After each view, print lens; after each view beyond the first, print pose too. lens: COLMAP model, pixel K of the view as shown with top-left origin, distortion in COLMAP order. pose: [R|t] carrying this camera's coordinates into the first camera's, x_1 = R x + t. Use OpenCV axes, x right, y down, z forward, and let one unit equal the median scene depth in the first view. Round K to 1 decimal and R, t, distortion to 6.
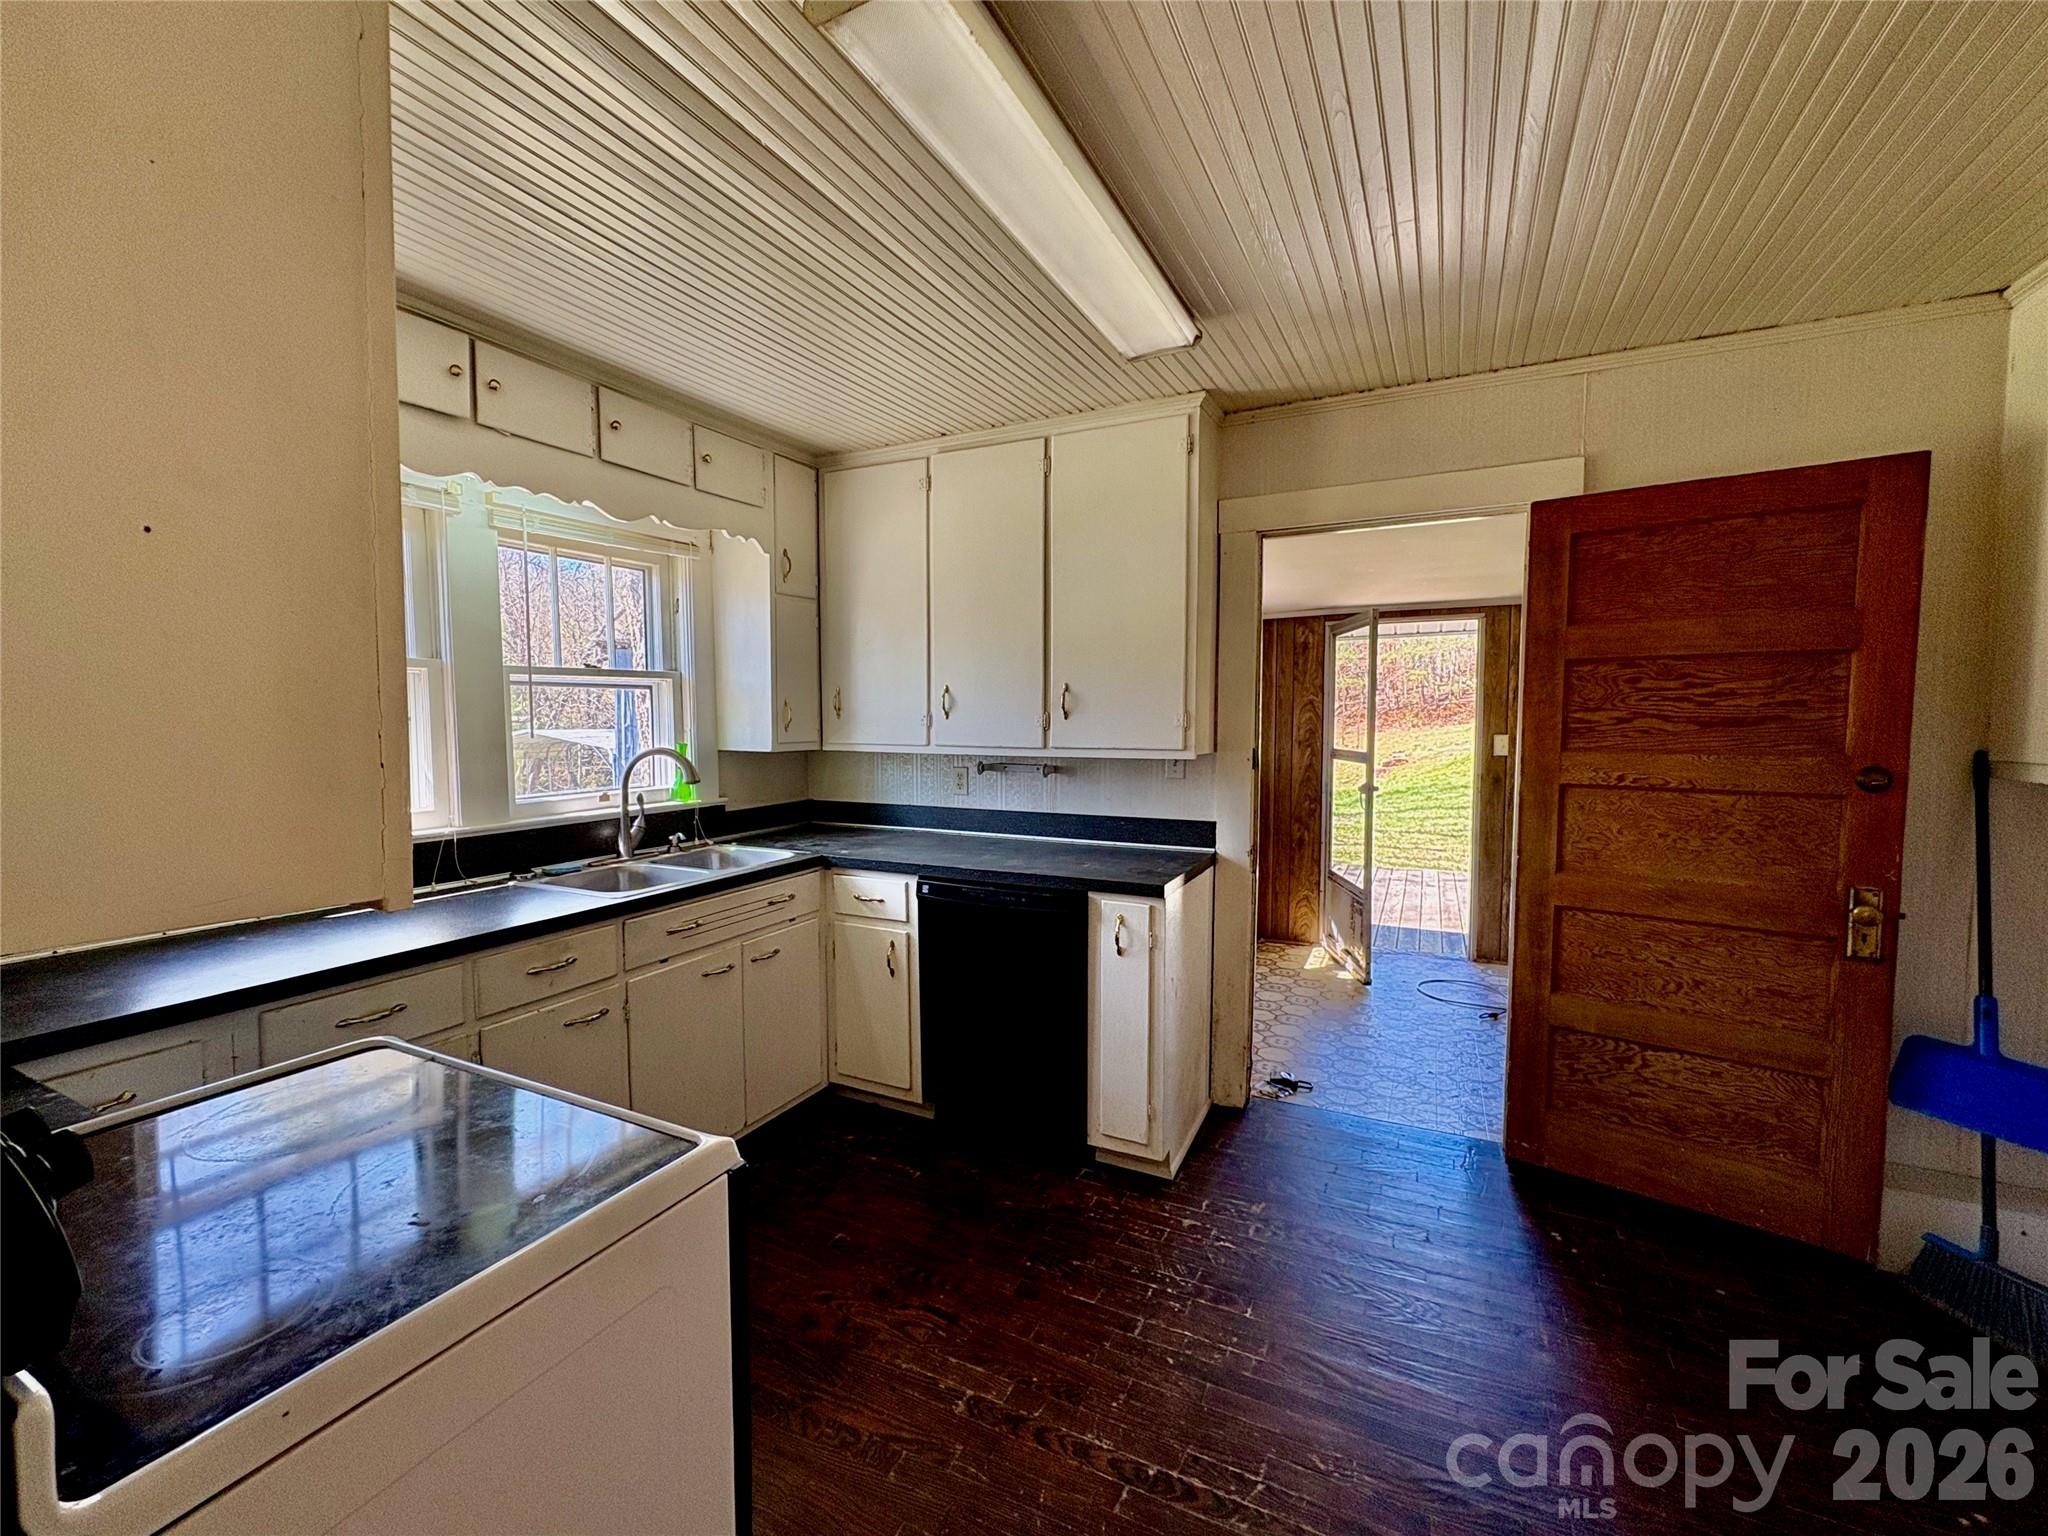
lens RADIAL K [[818.9, 0, 1032.0], [0, 818.9, 764.4], [0, 0, 1]] dist [-0.002246, 0.000496]
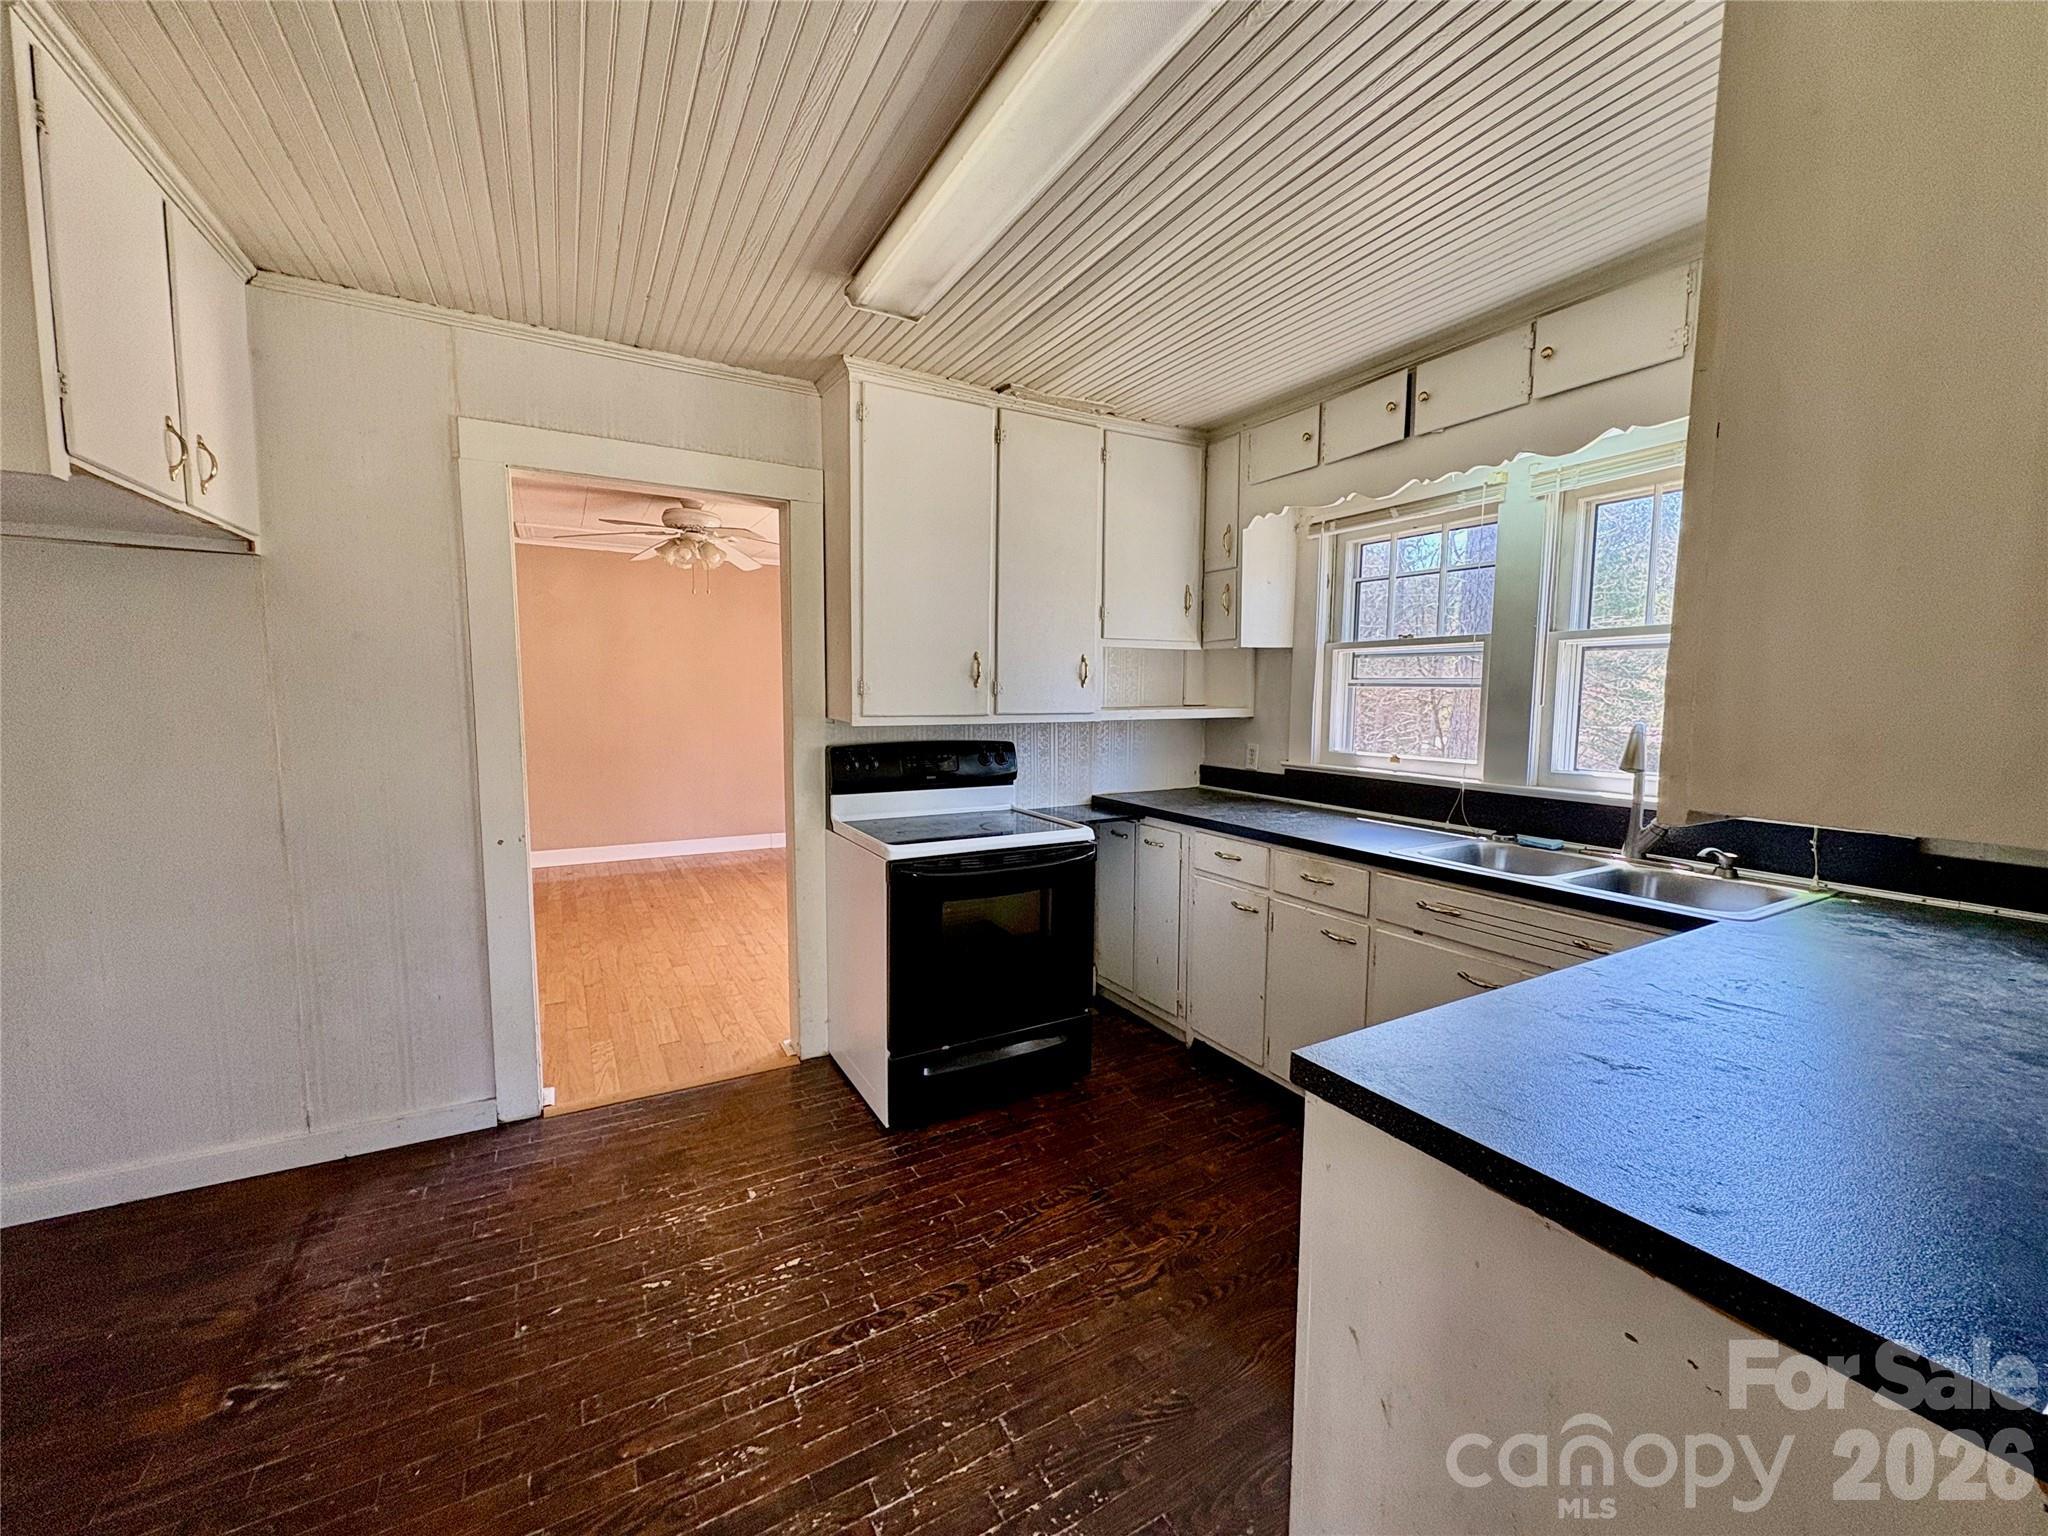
lens RADIAL K [[818.9, 0, 1032.0], [0, 818.9, 764.4], [0, 0, 1]] dist [-0.002246, 0.000496]
pose [[-0.553672, 0.074211, -0.829421, 0.522060], [-0.052526, 0.990925, 0.123725, -0.048180], [0.831076, 0.112069, -0.544750, 0.978113]]
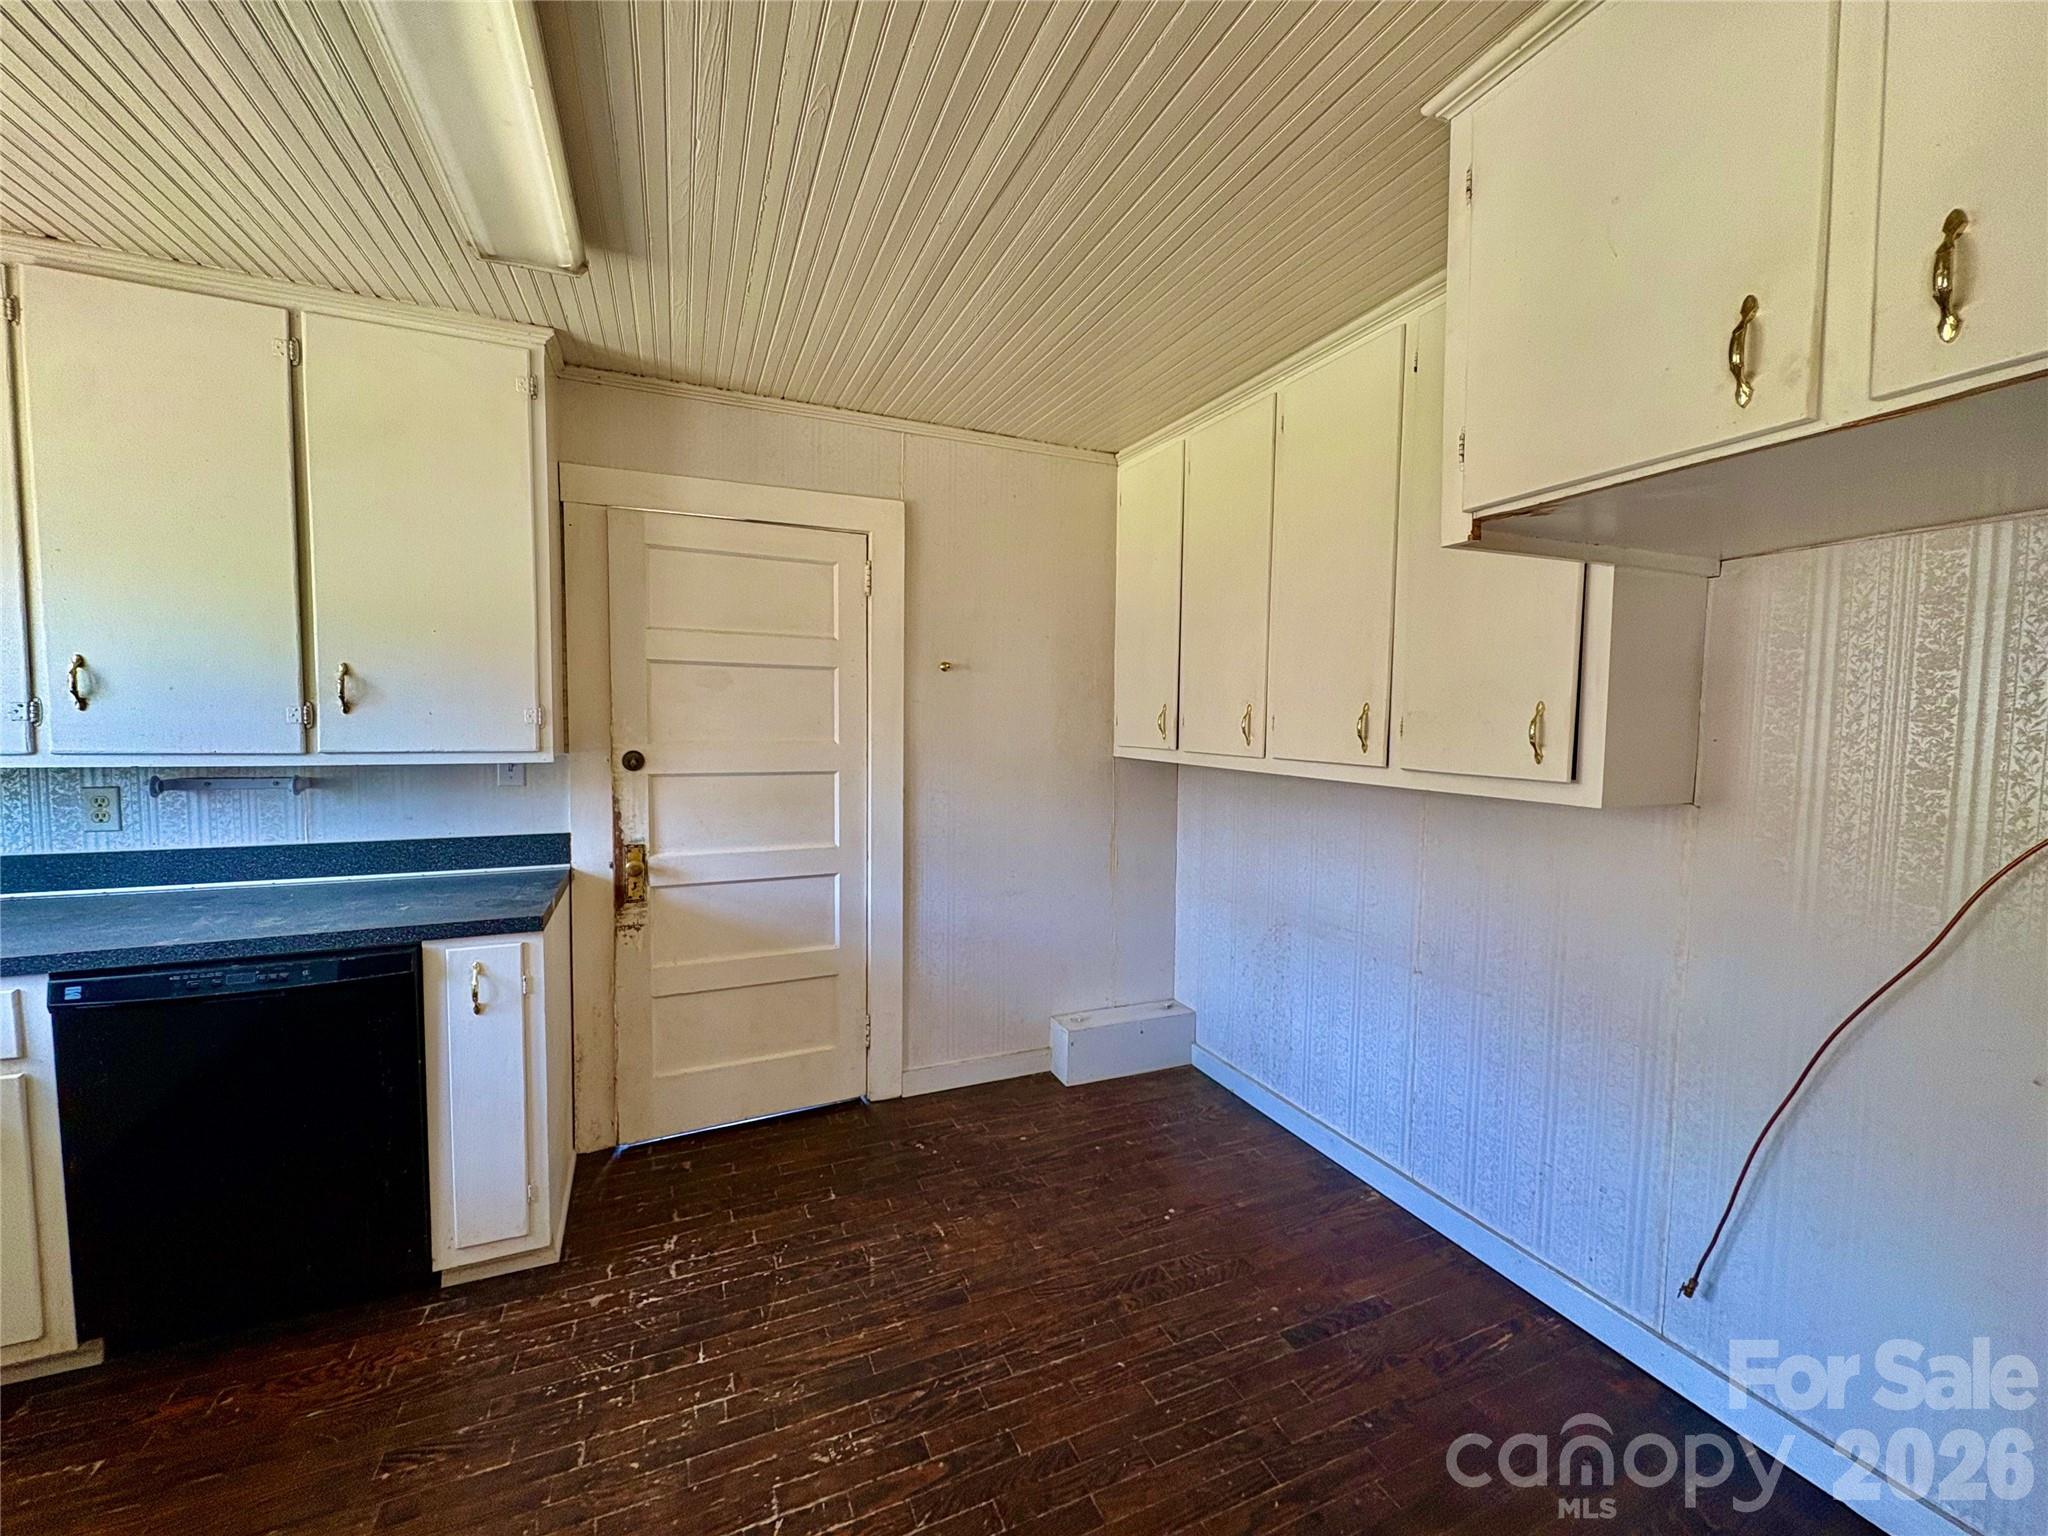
lens RADIAL K [[798.7, 0, 1011.1], [0, 798.7, 766.1], [0, 0, 1]] dist [-0.000463, -0.000331]
pose [[0.656677, -0.037341, 0.753247, -0.116010], [0.032179, 0.999251, 0.021483, -0.004783], [-0.753485, 0.010131, 0.657387, 0.098351]]
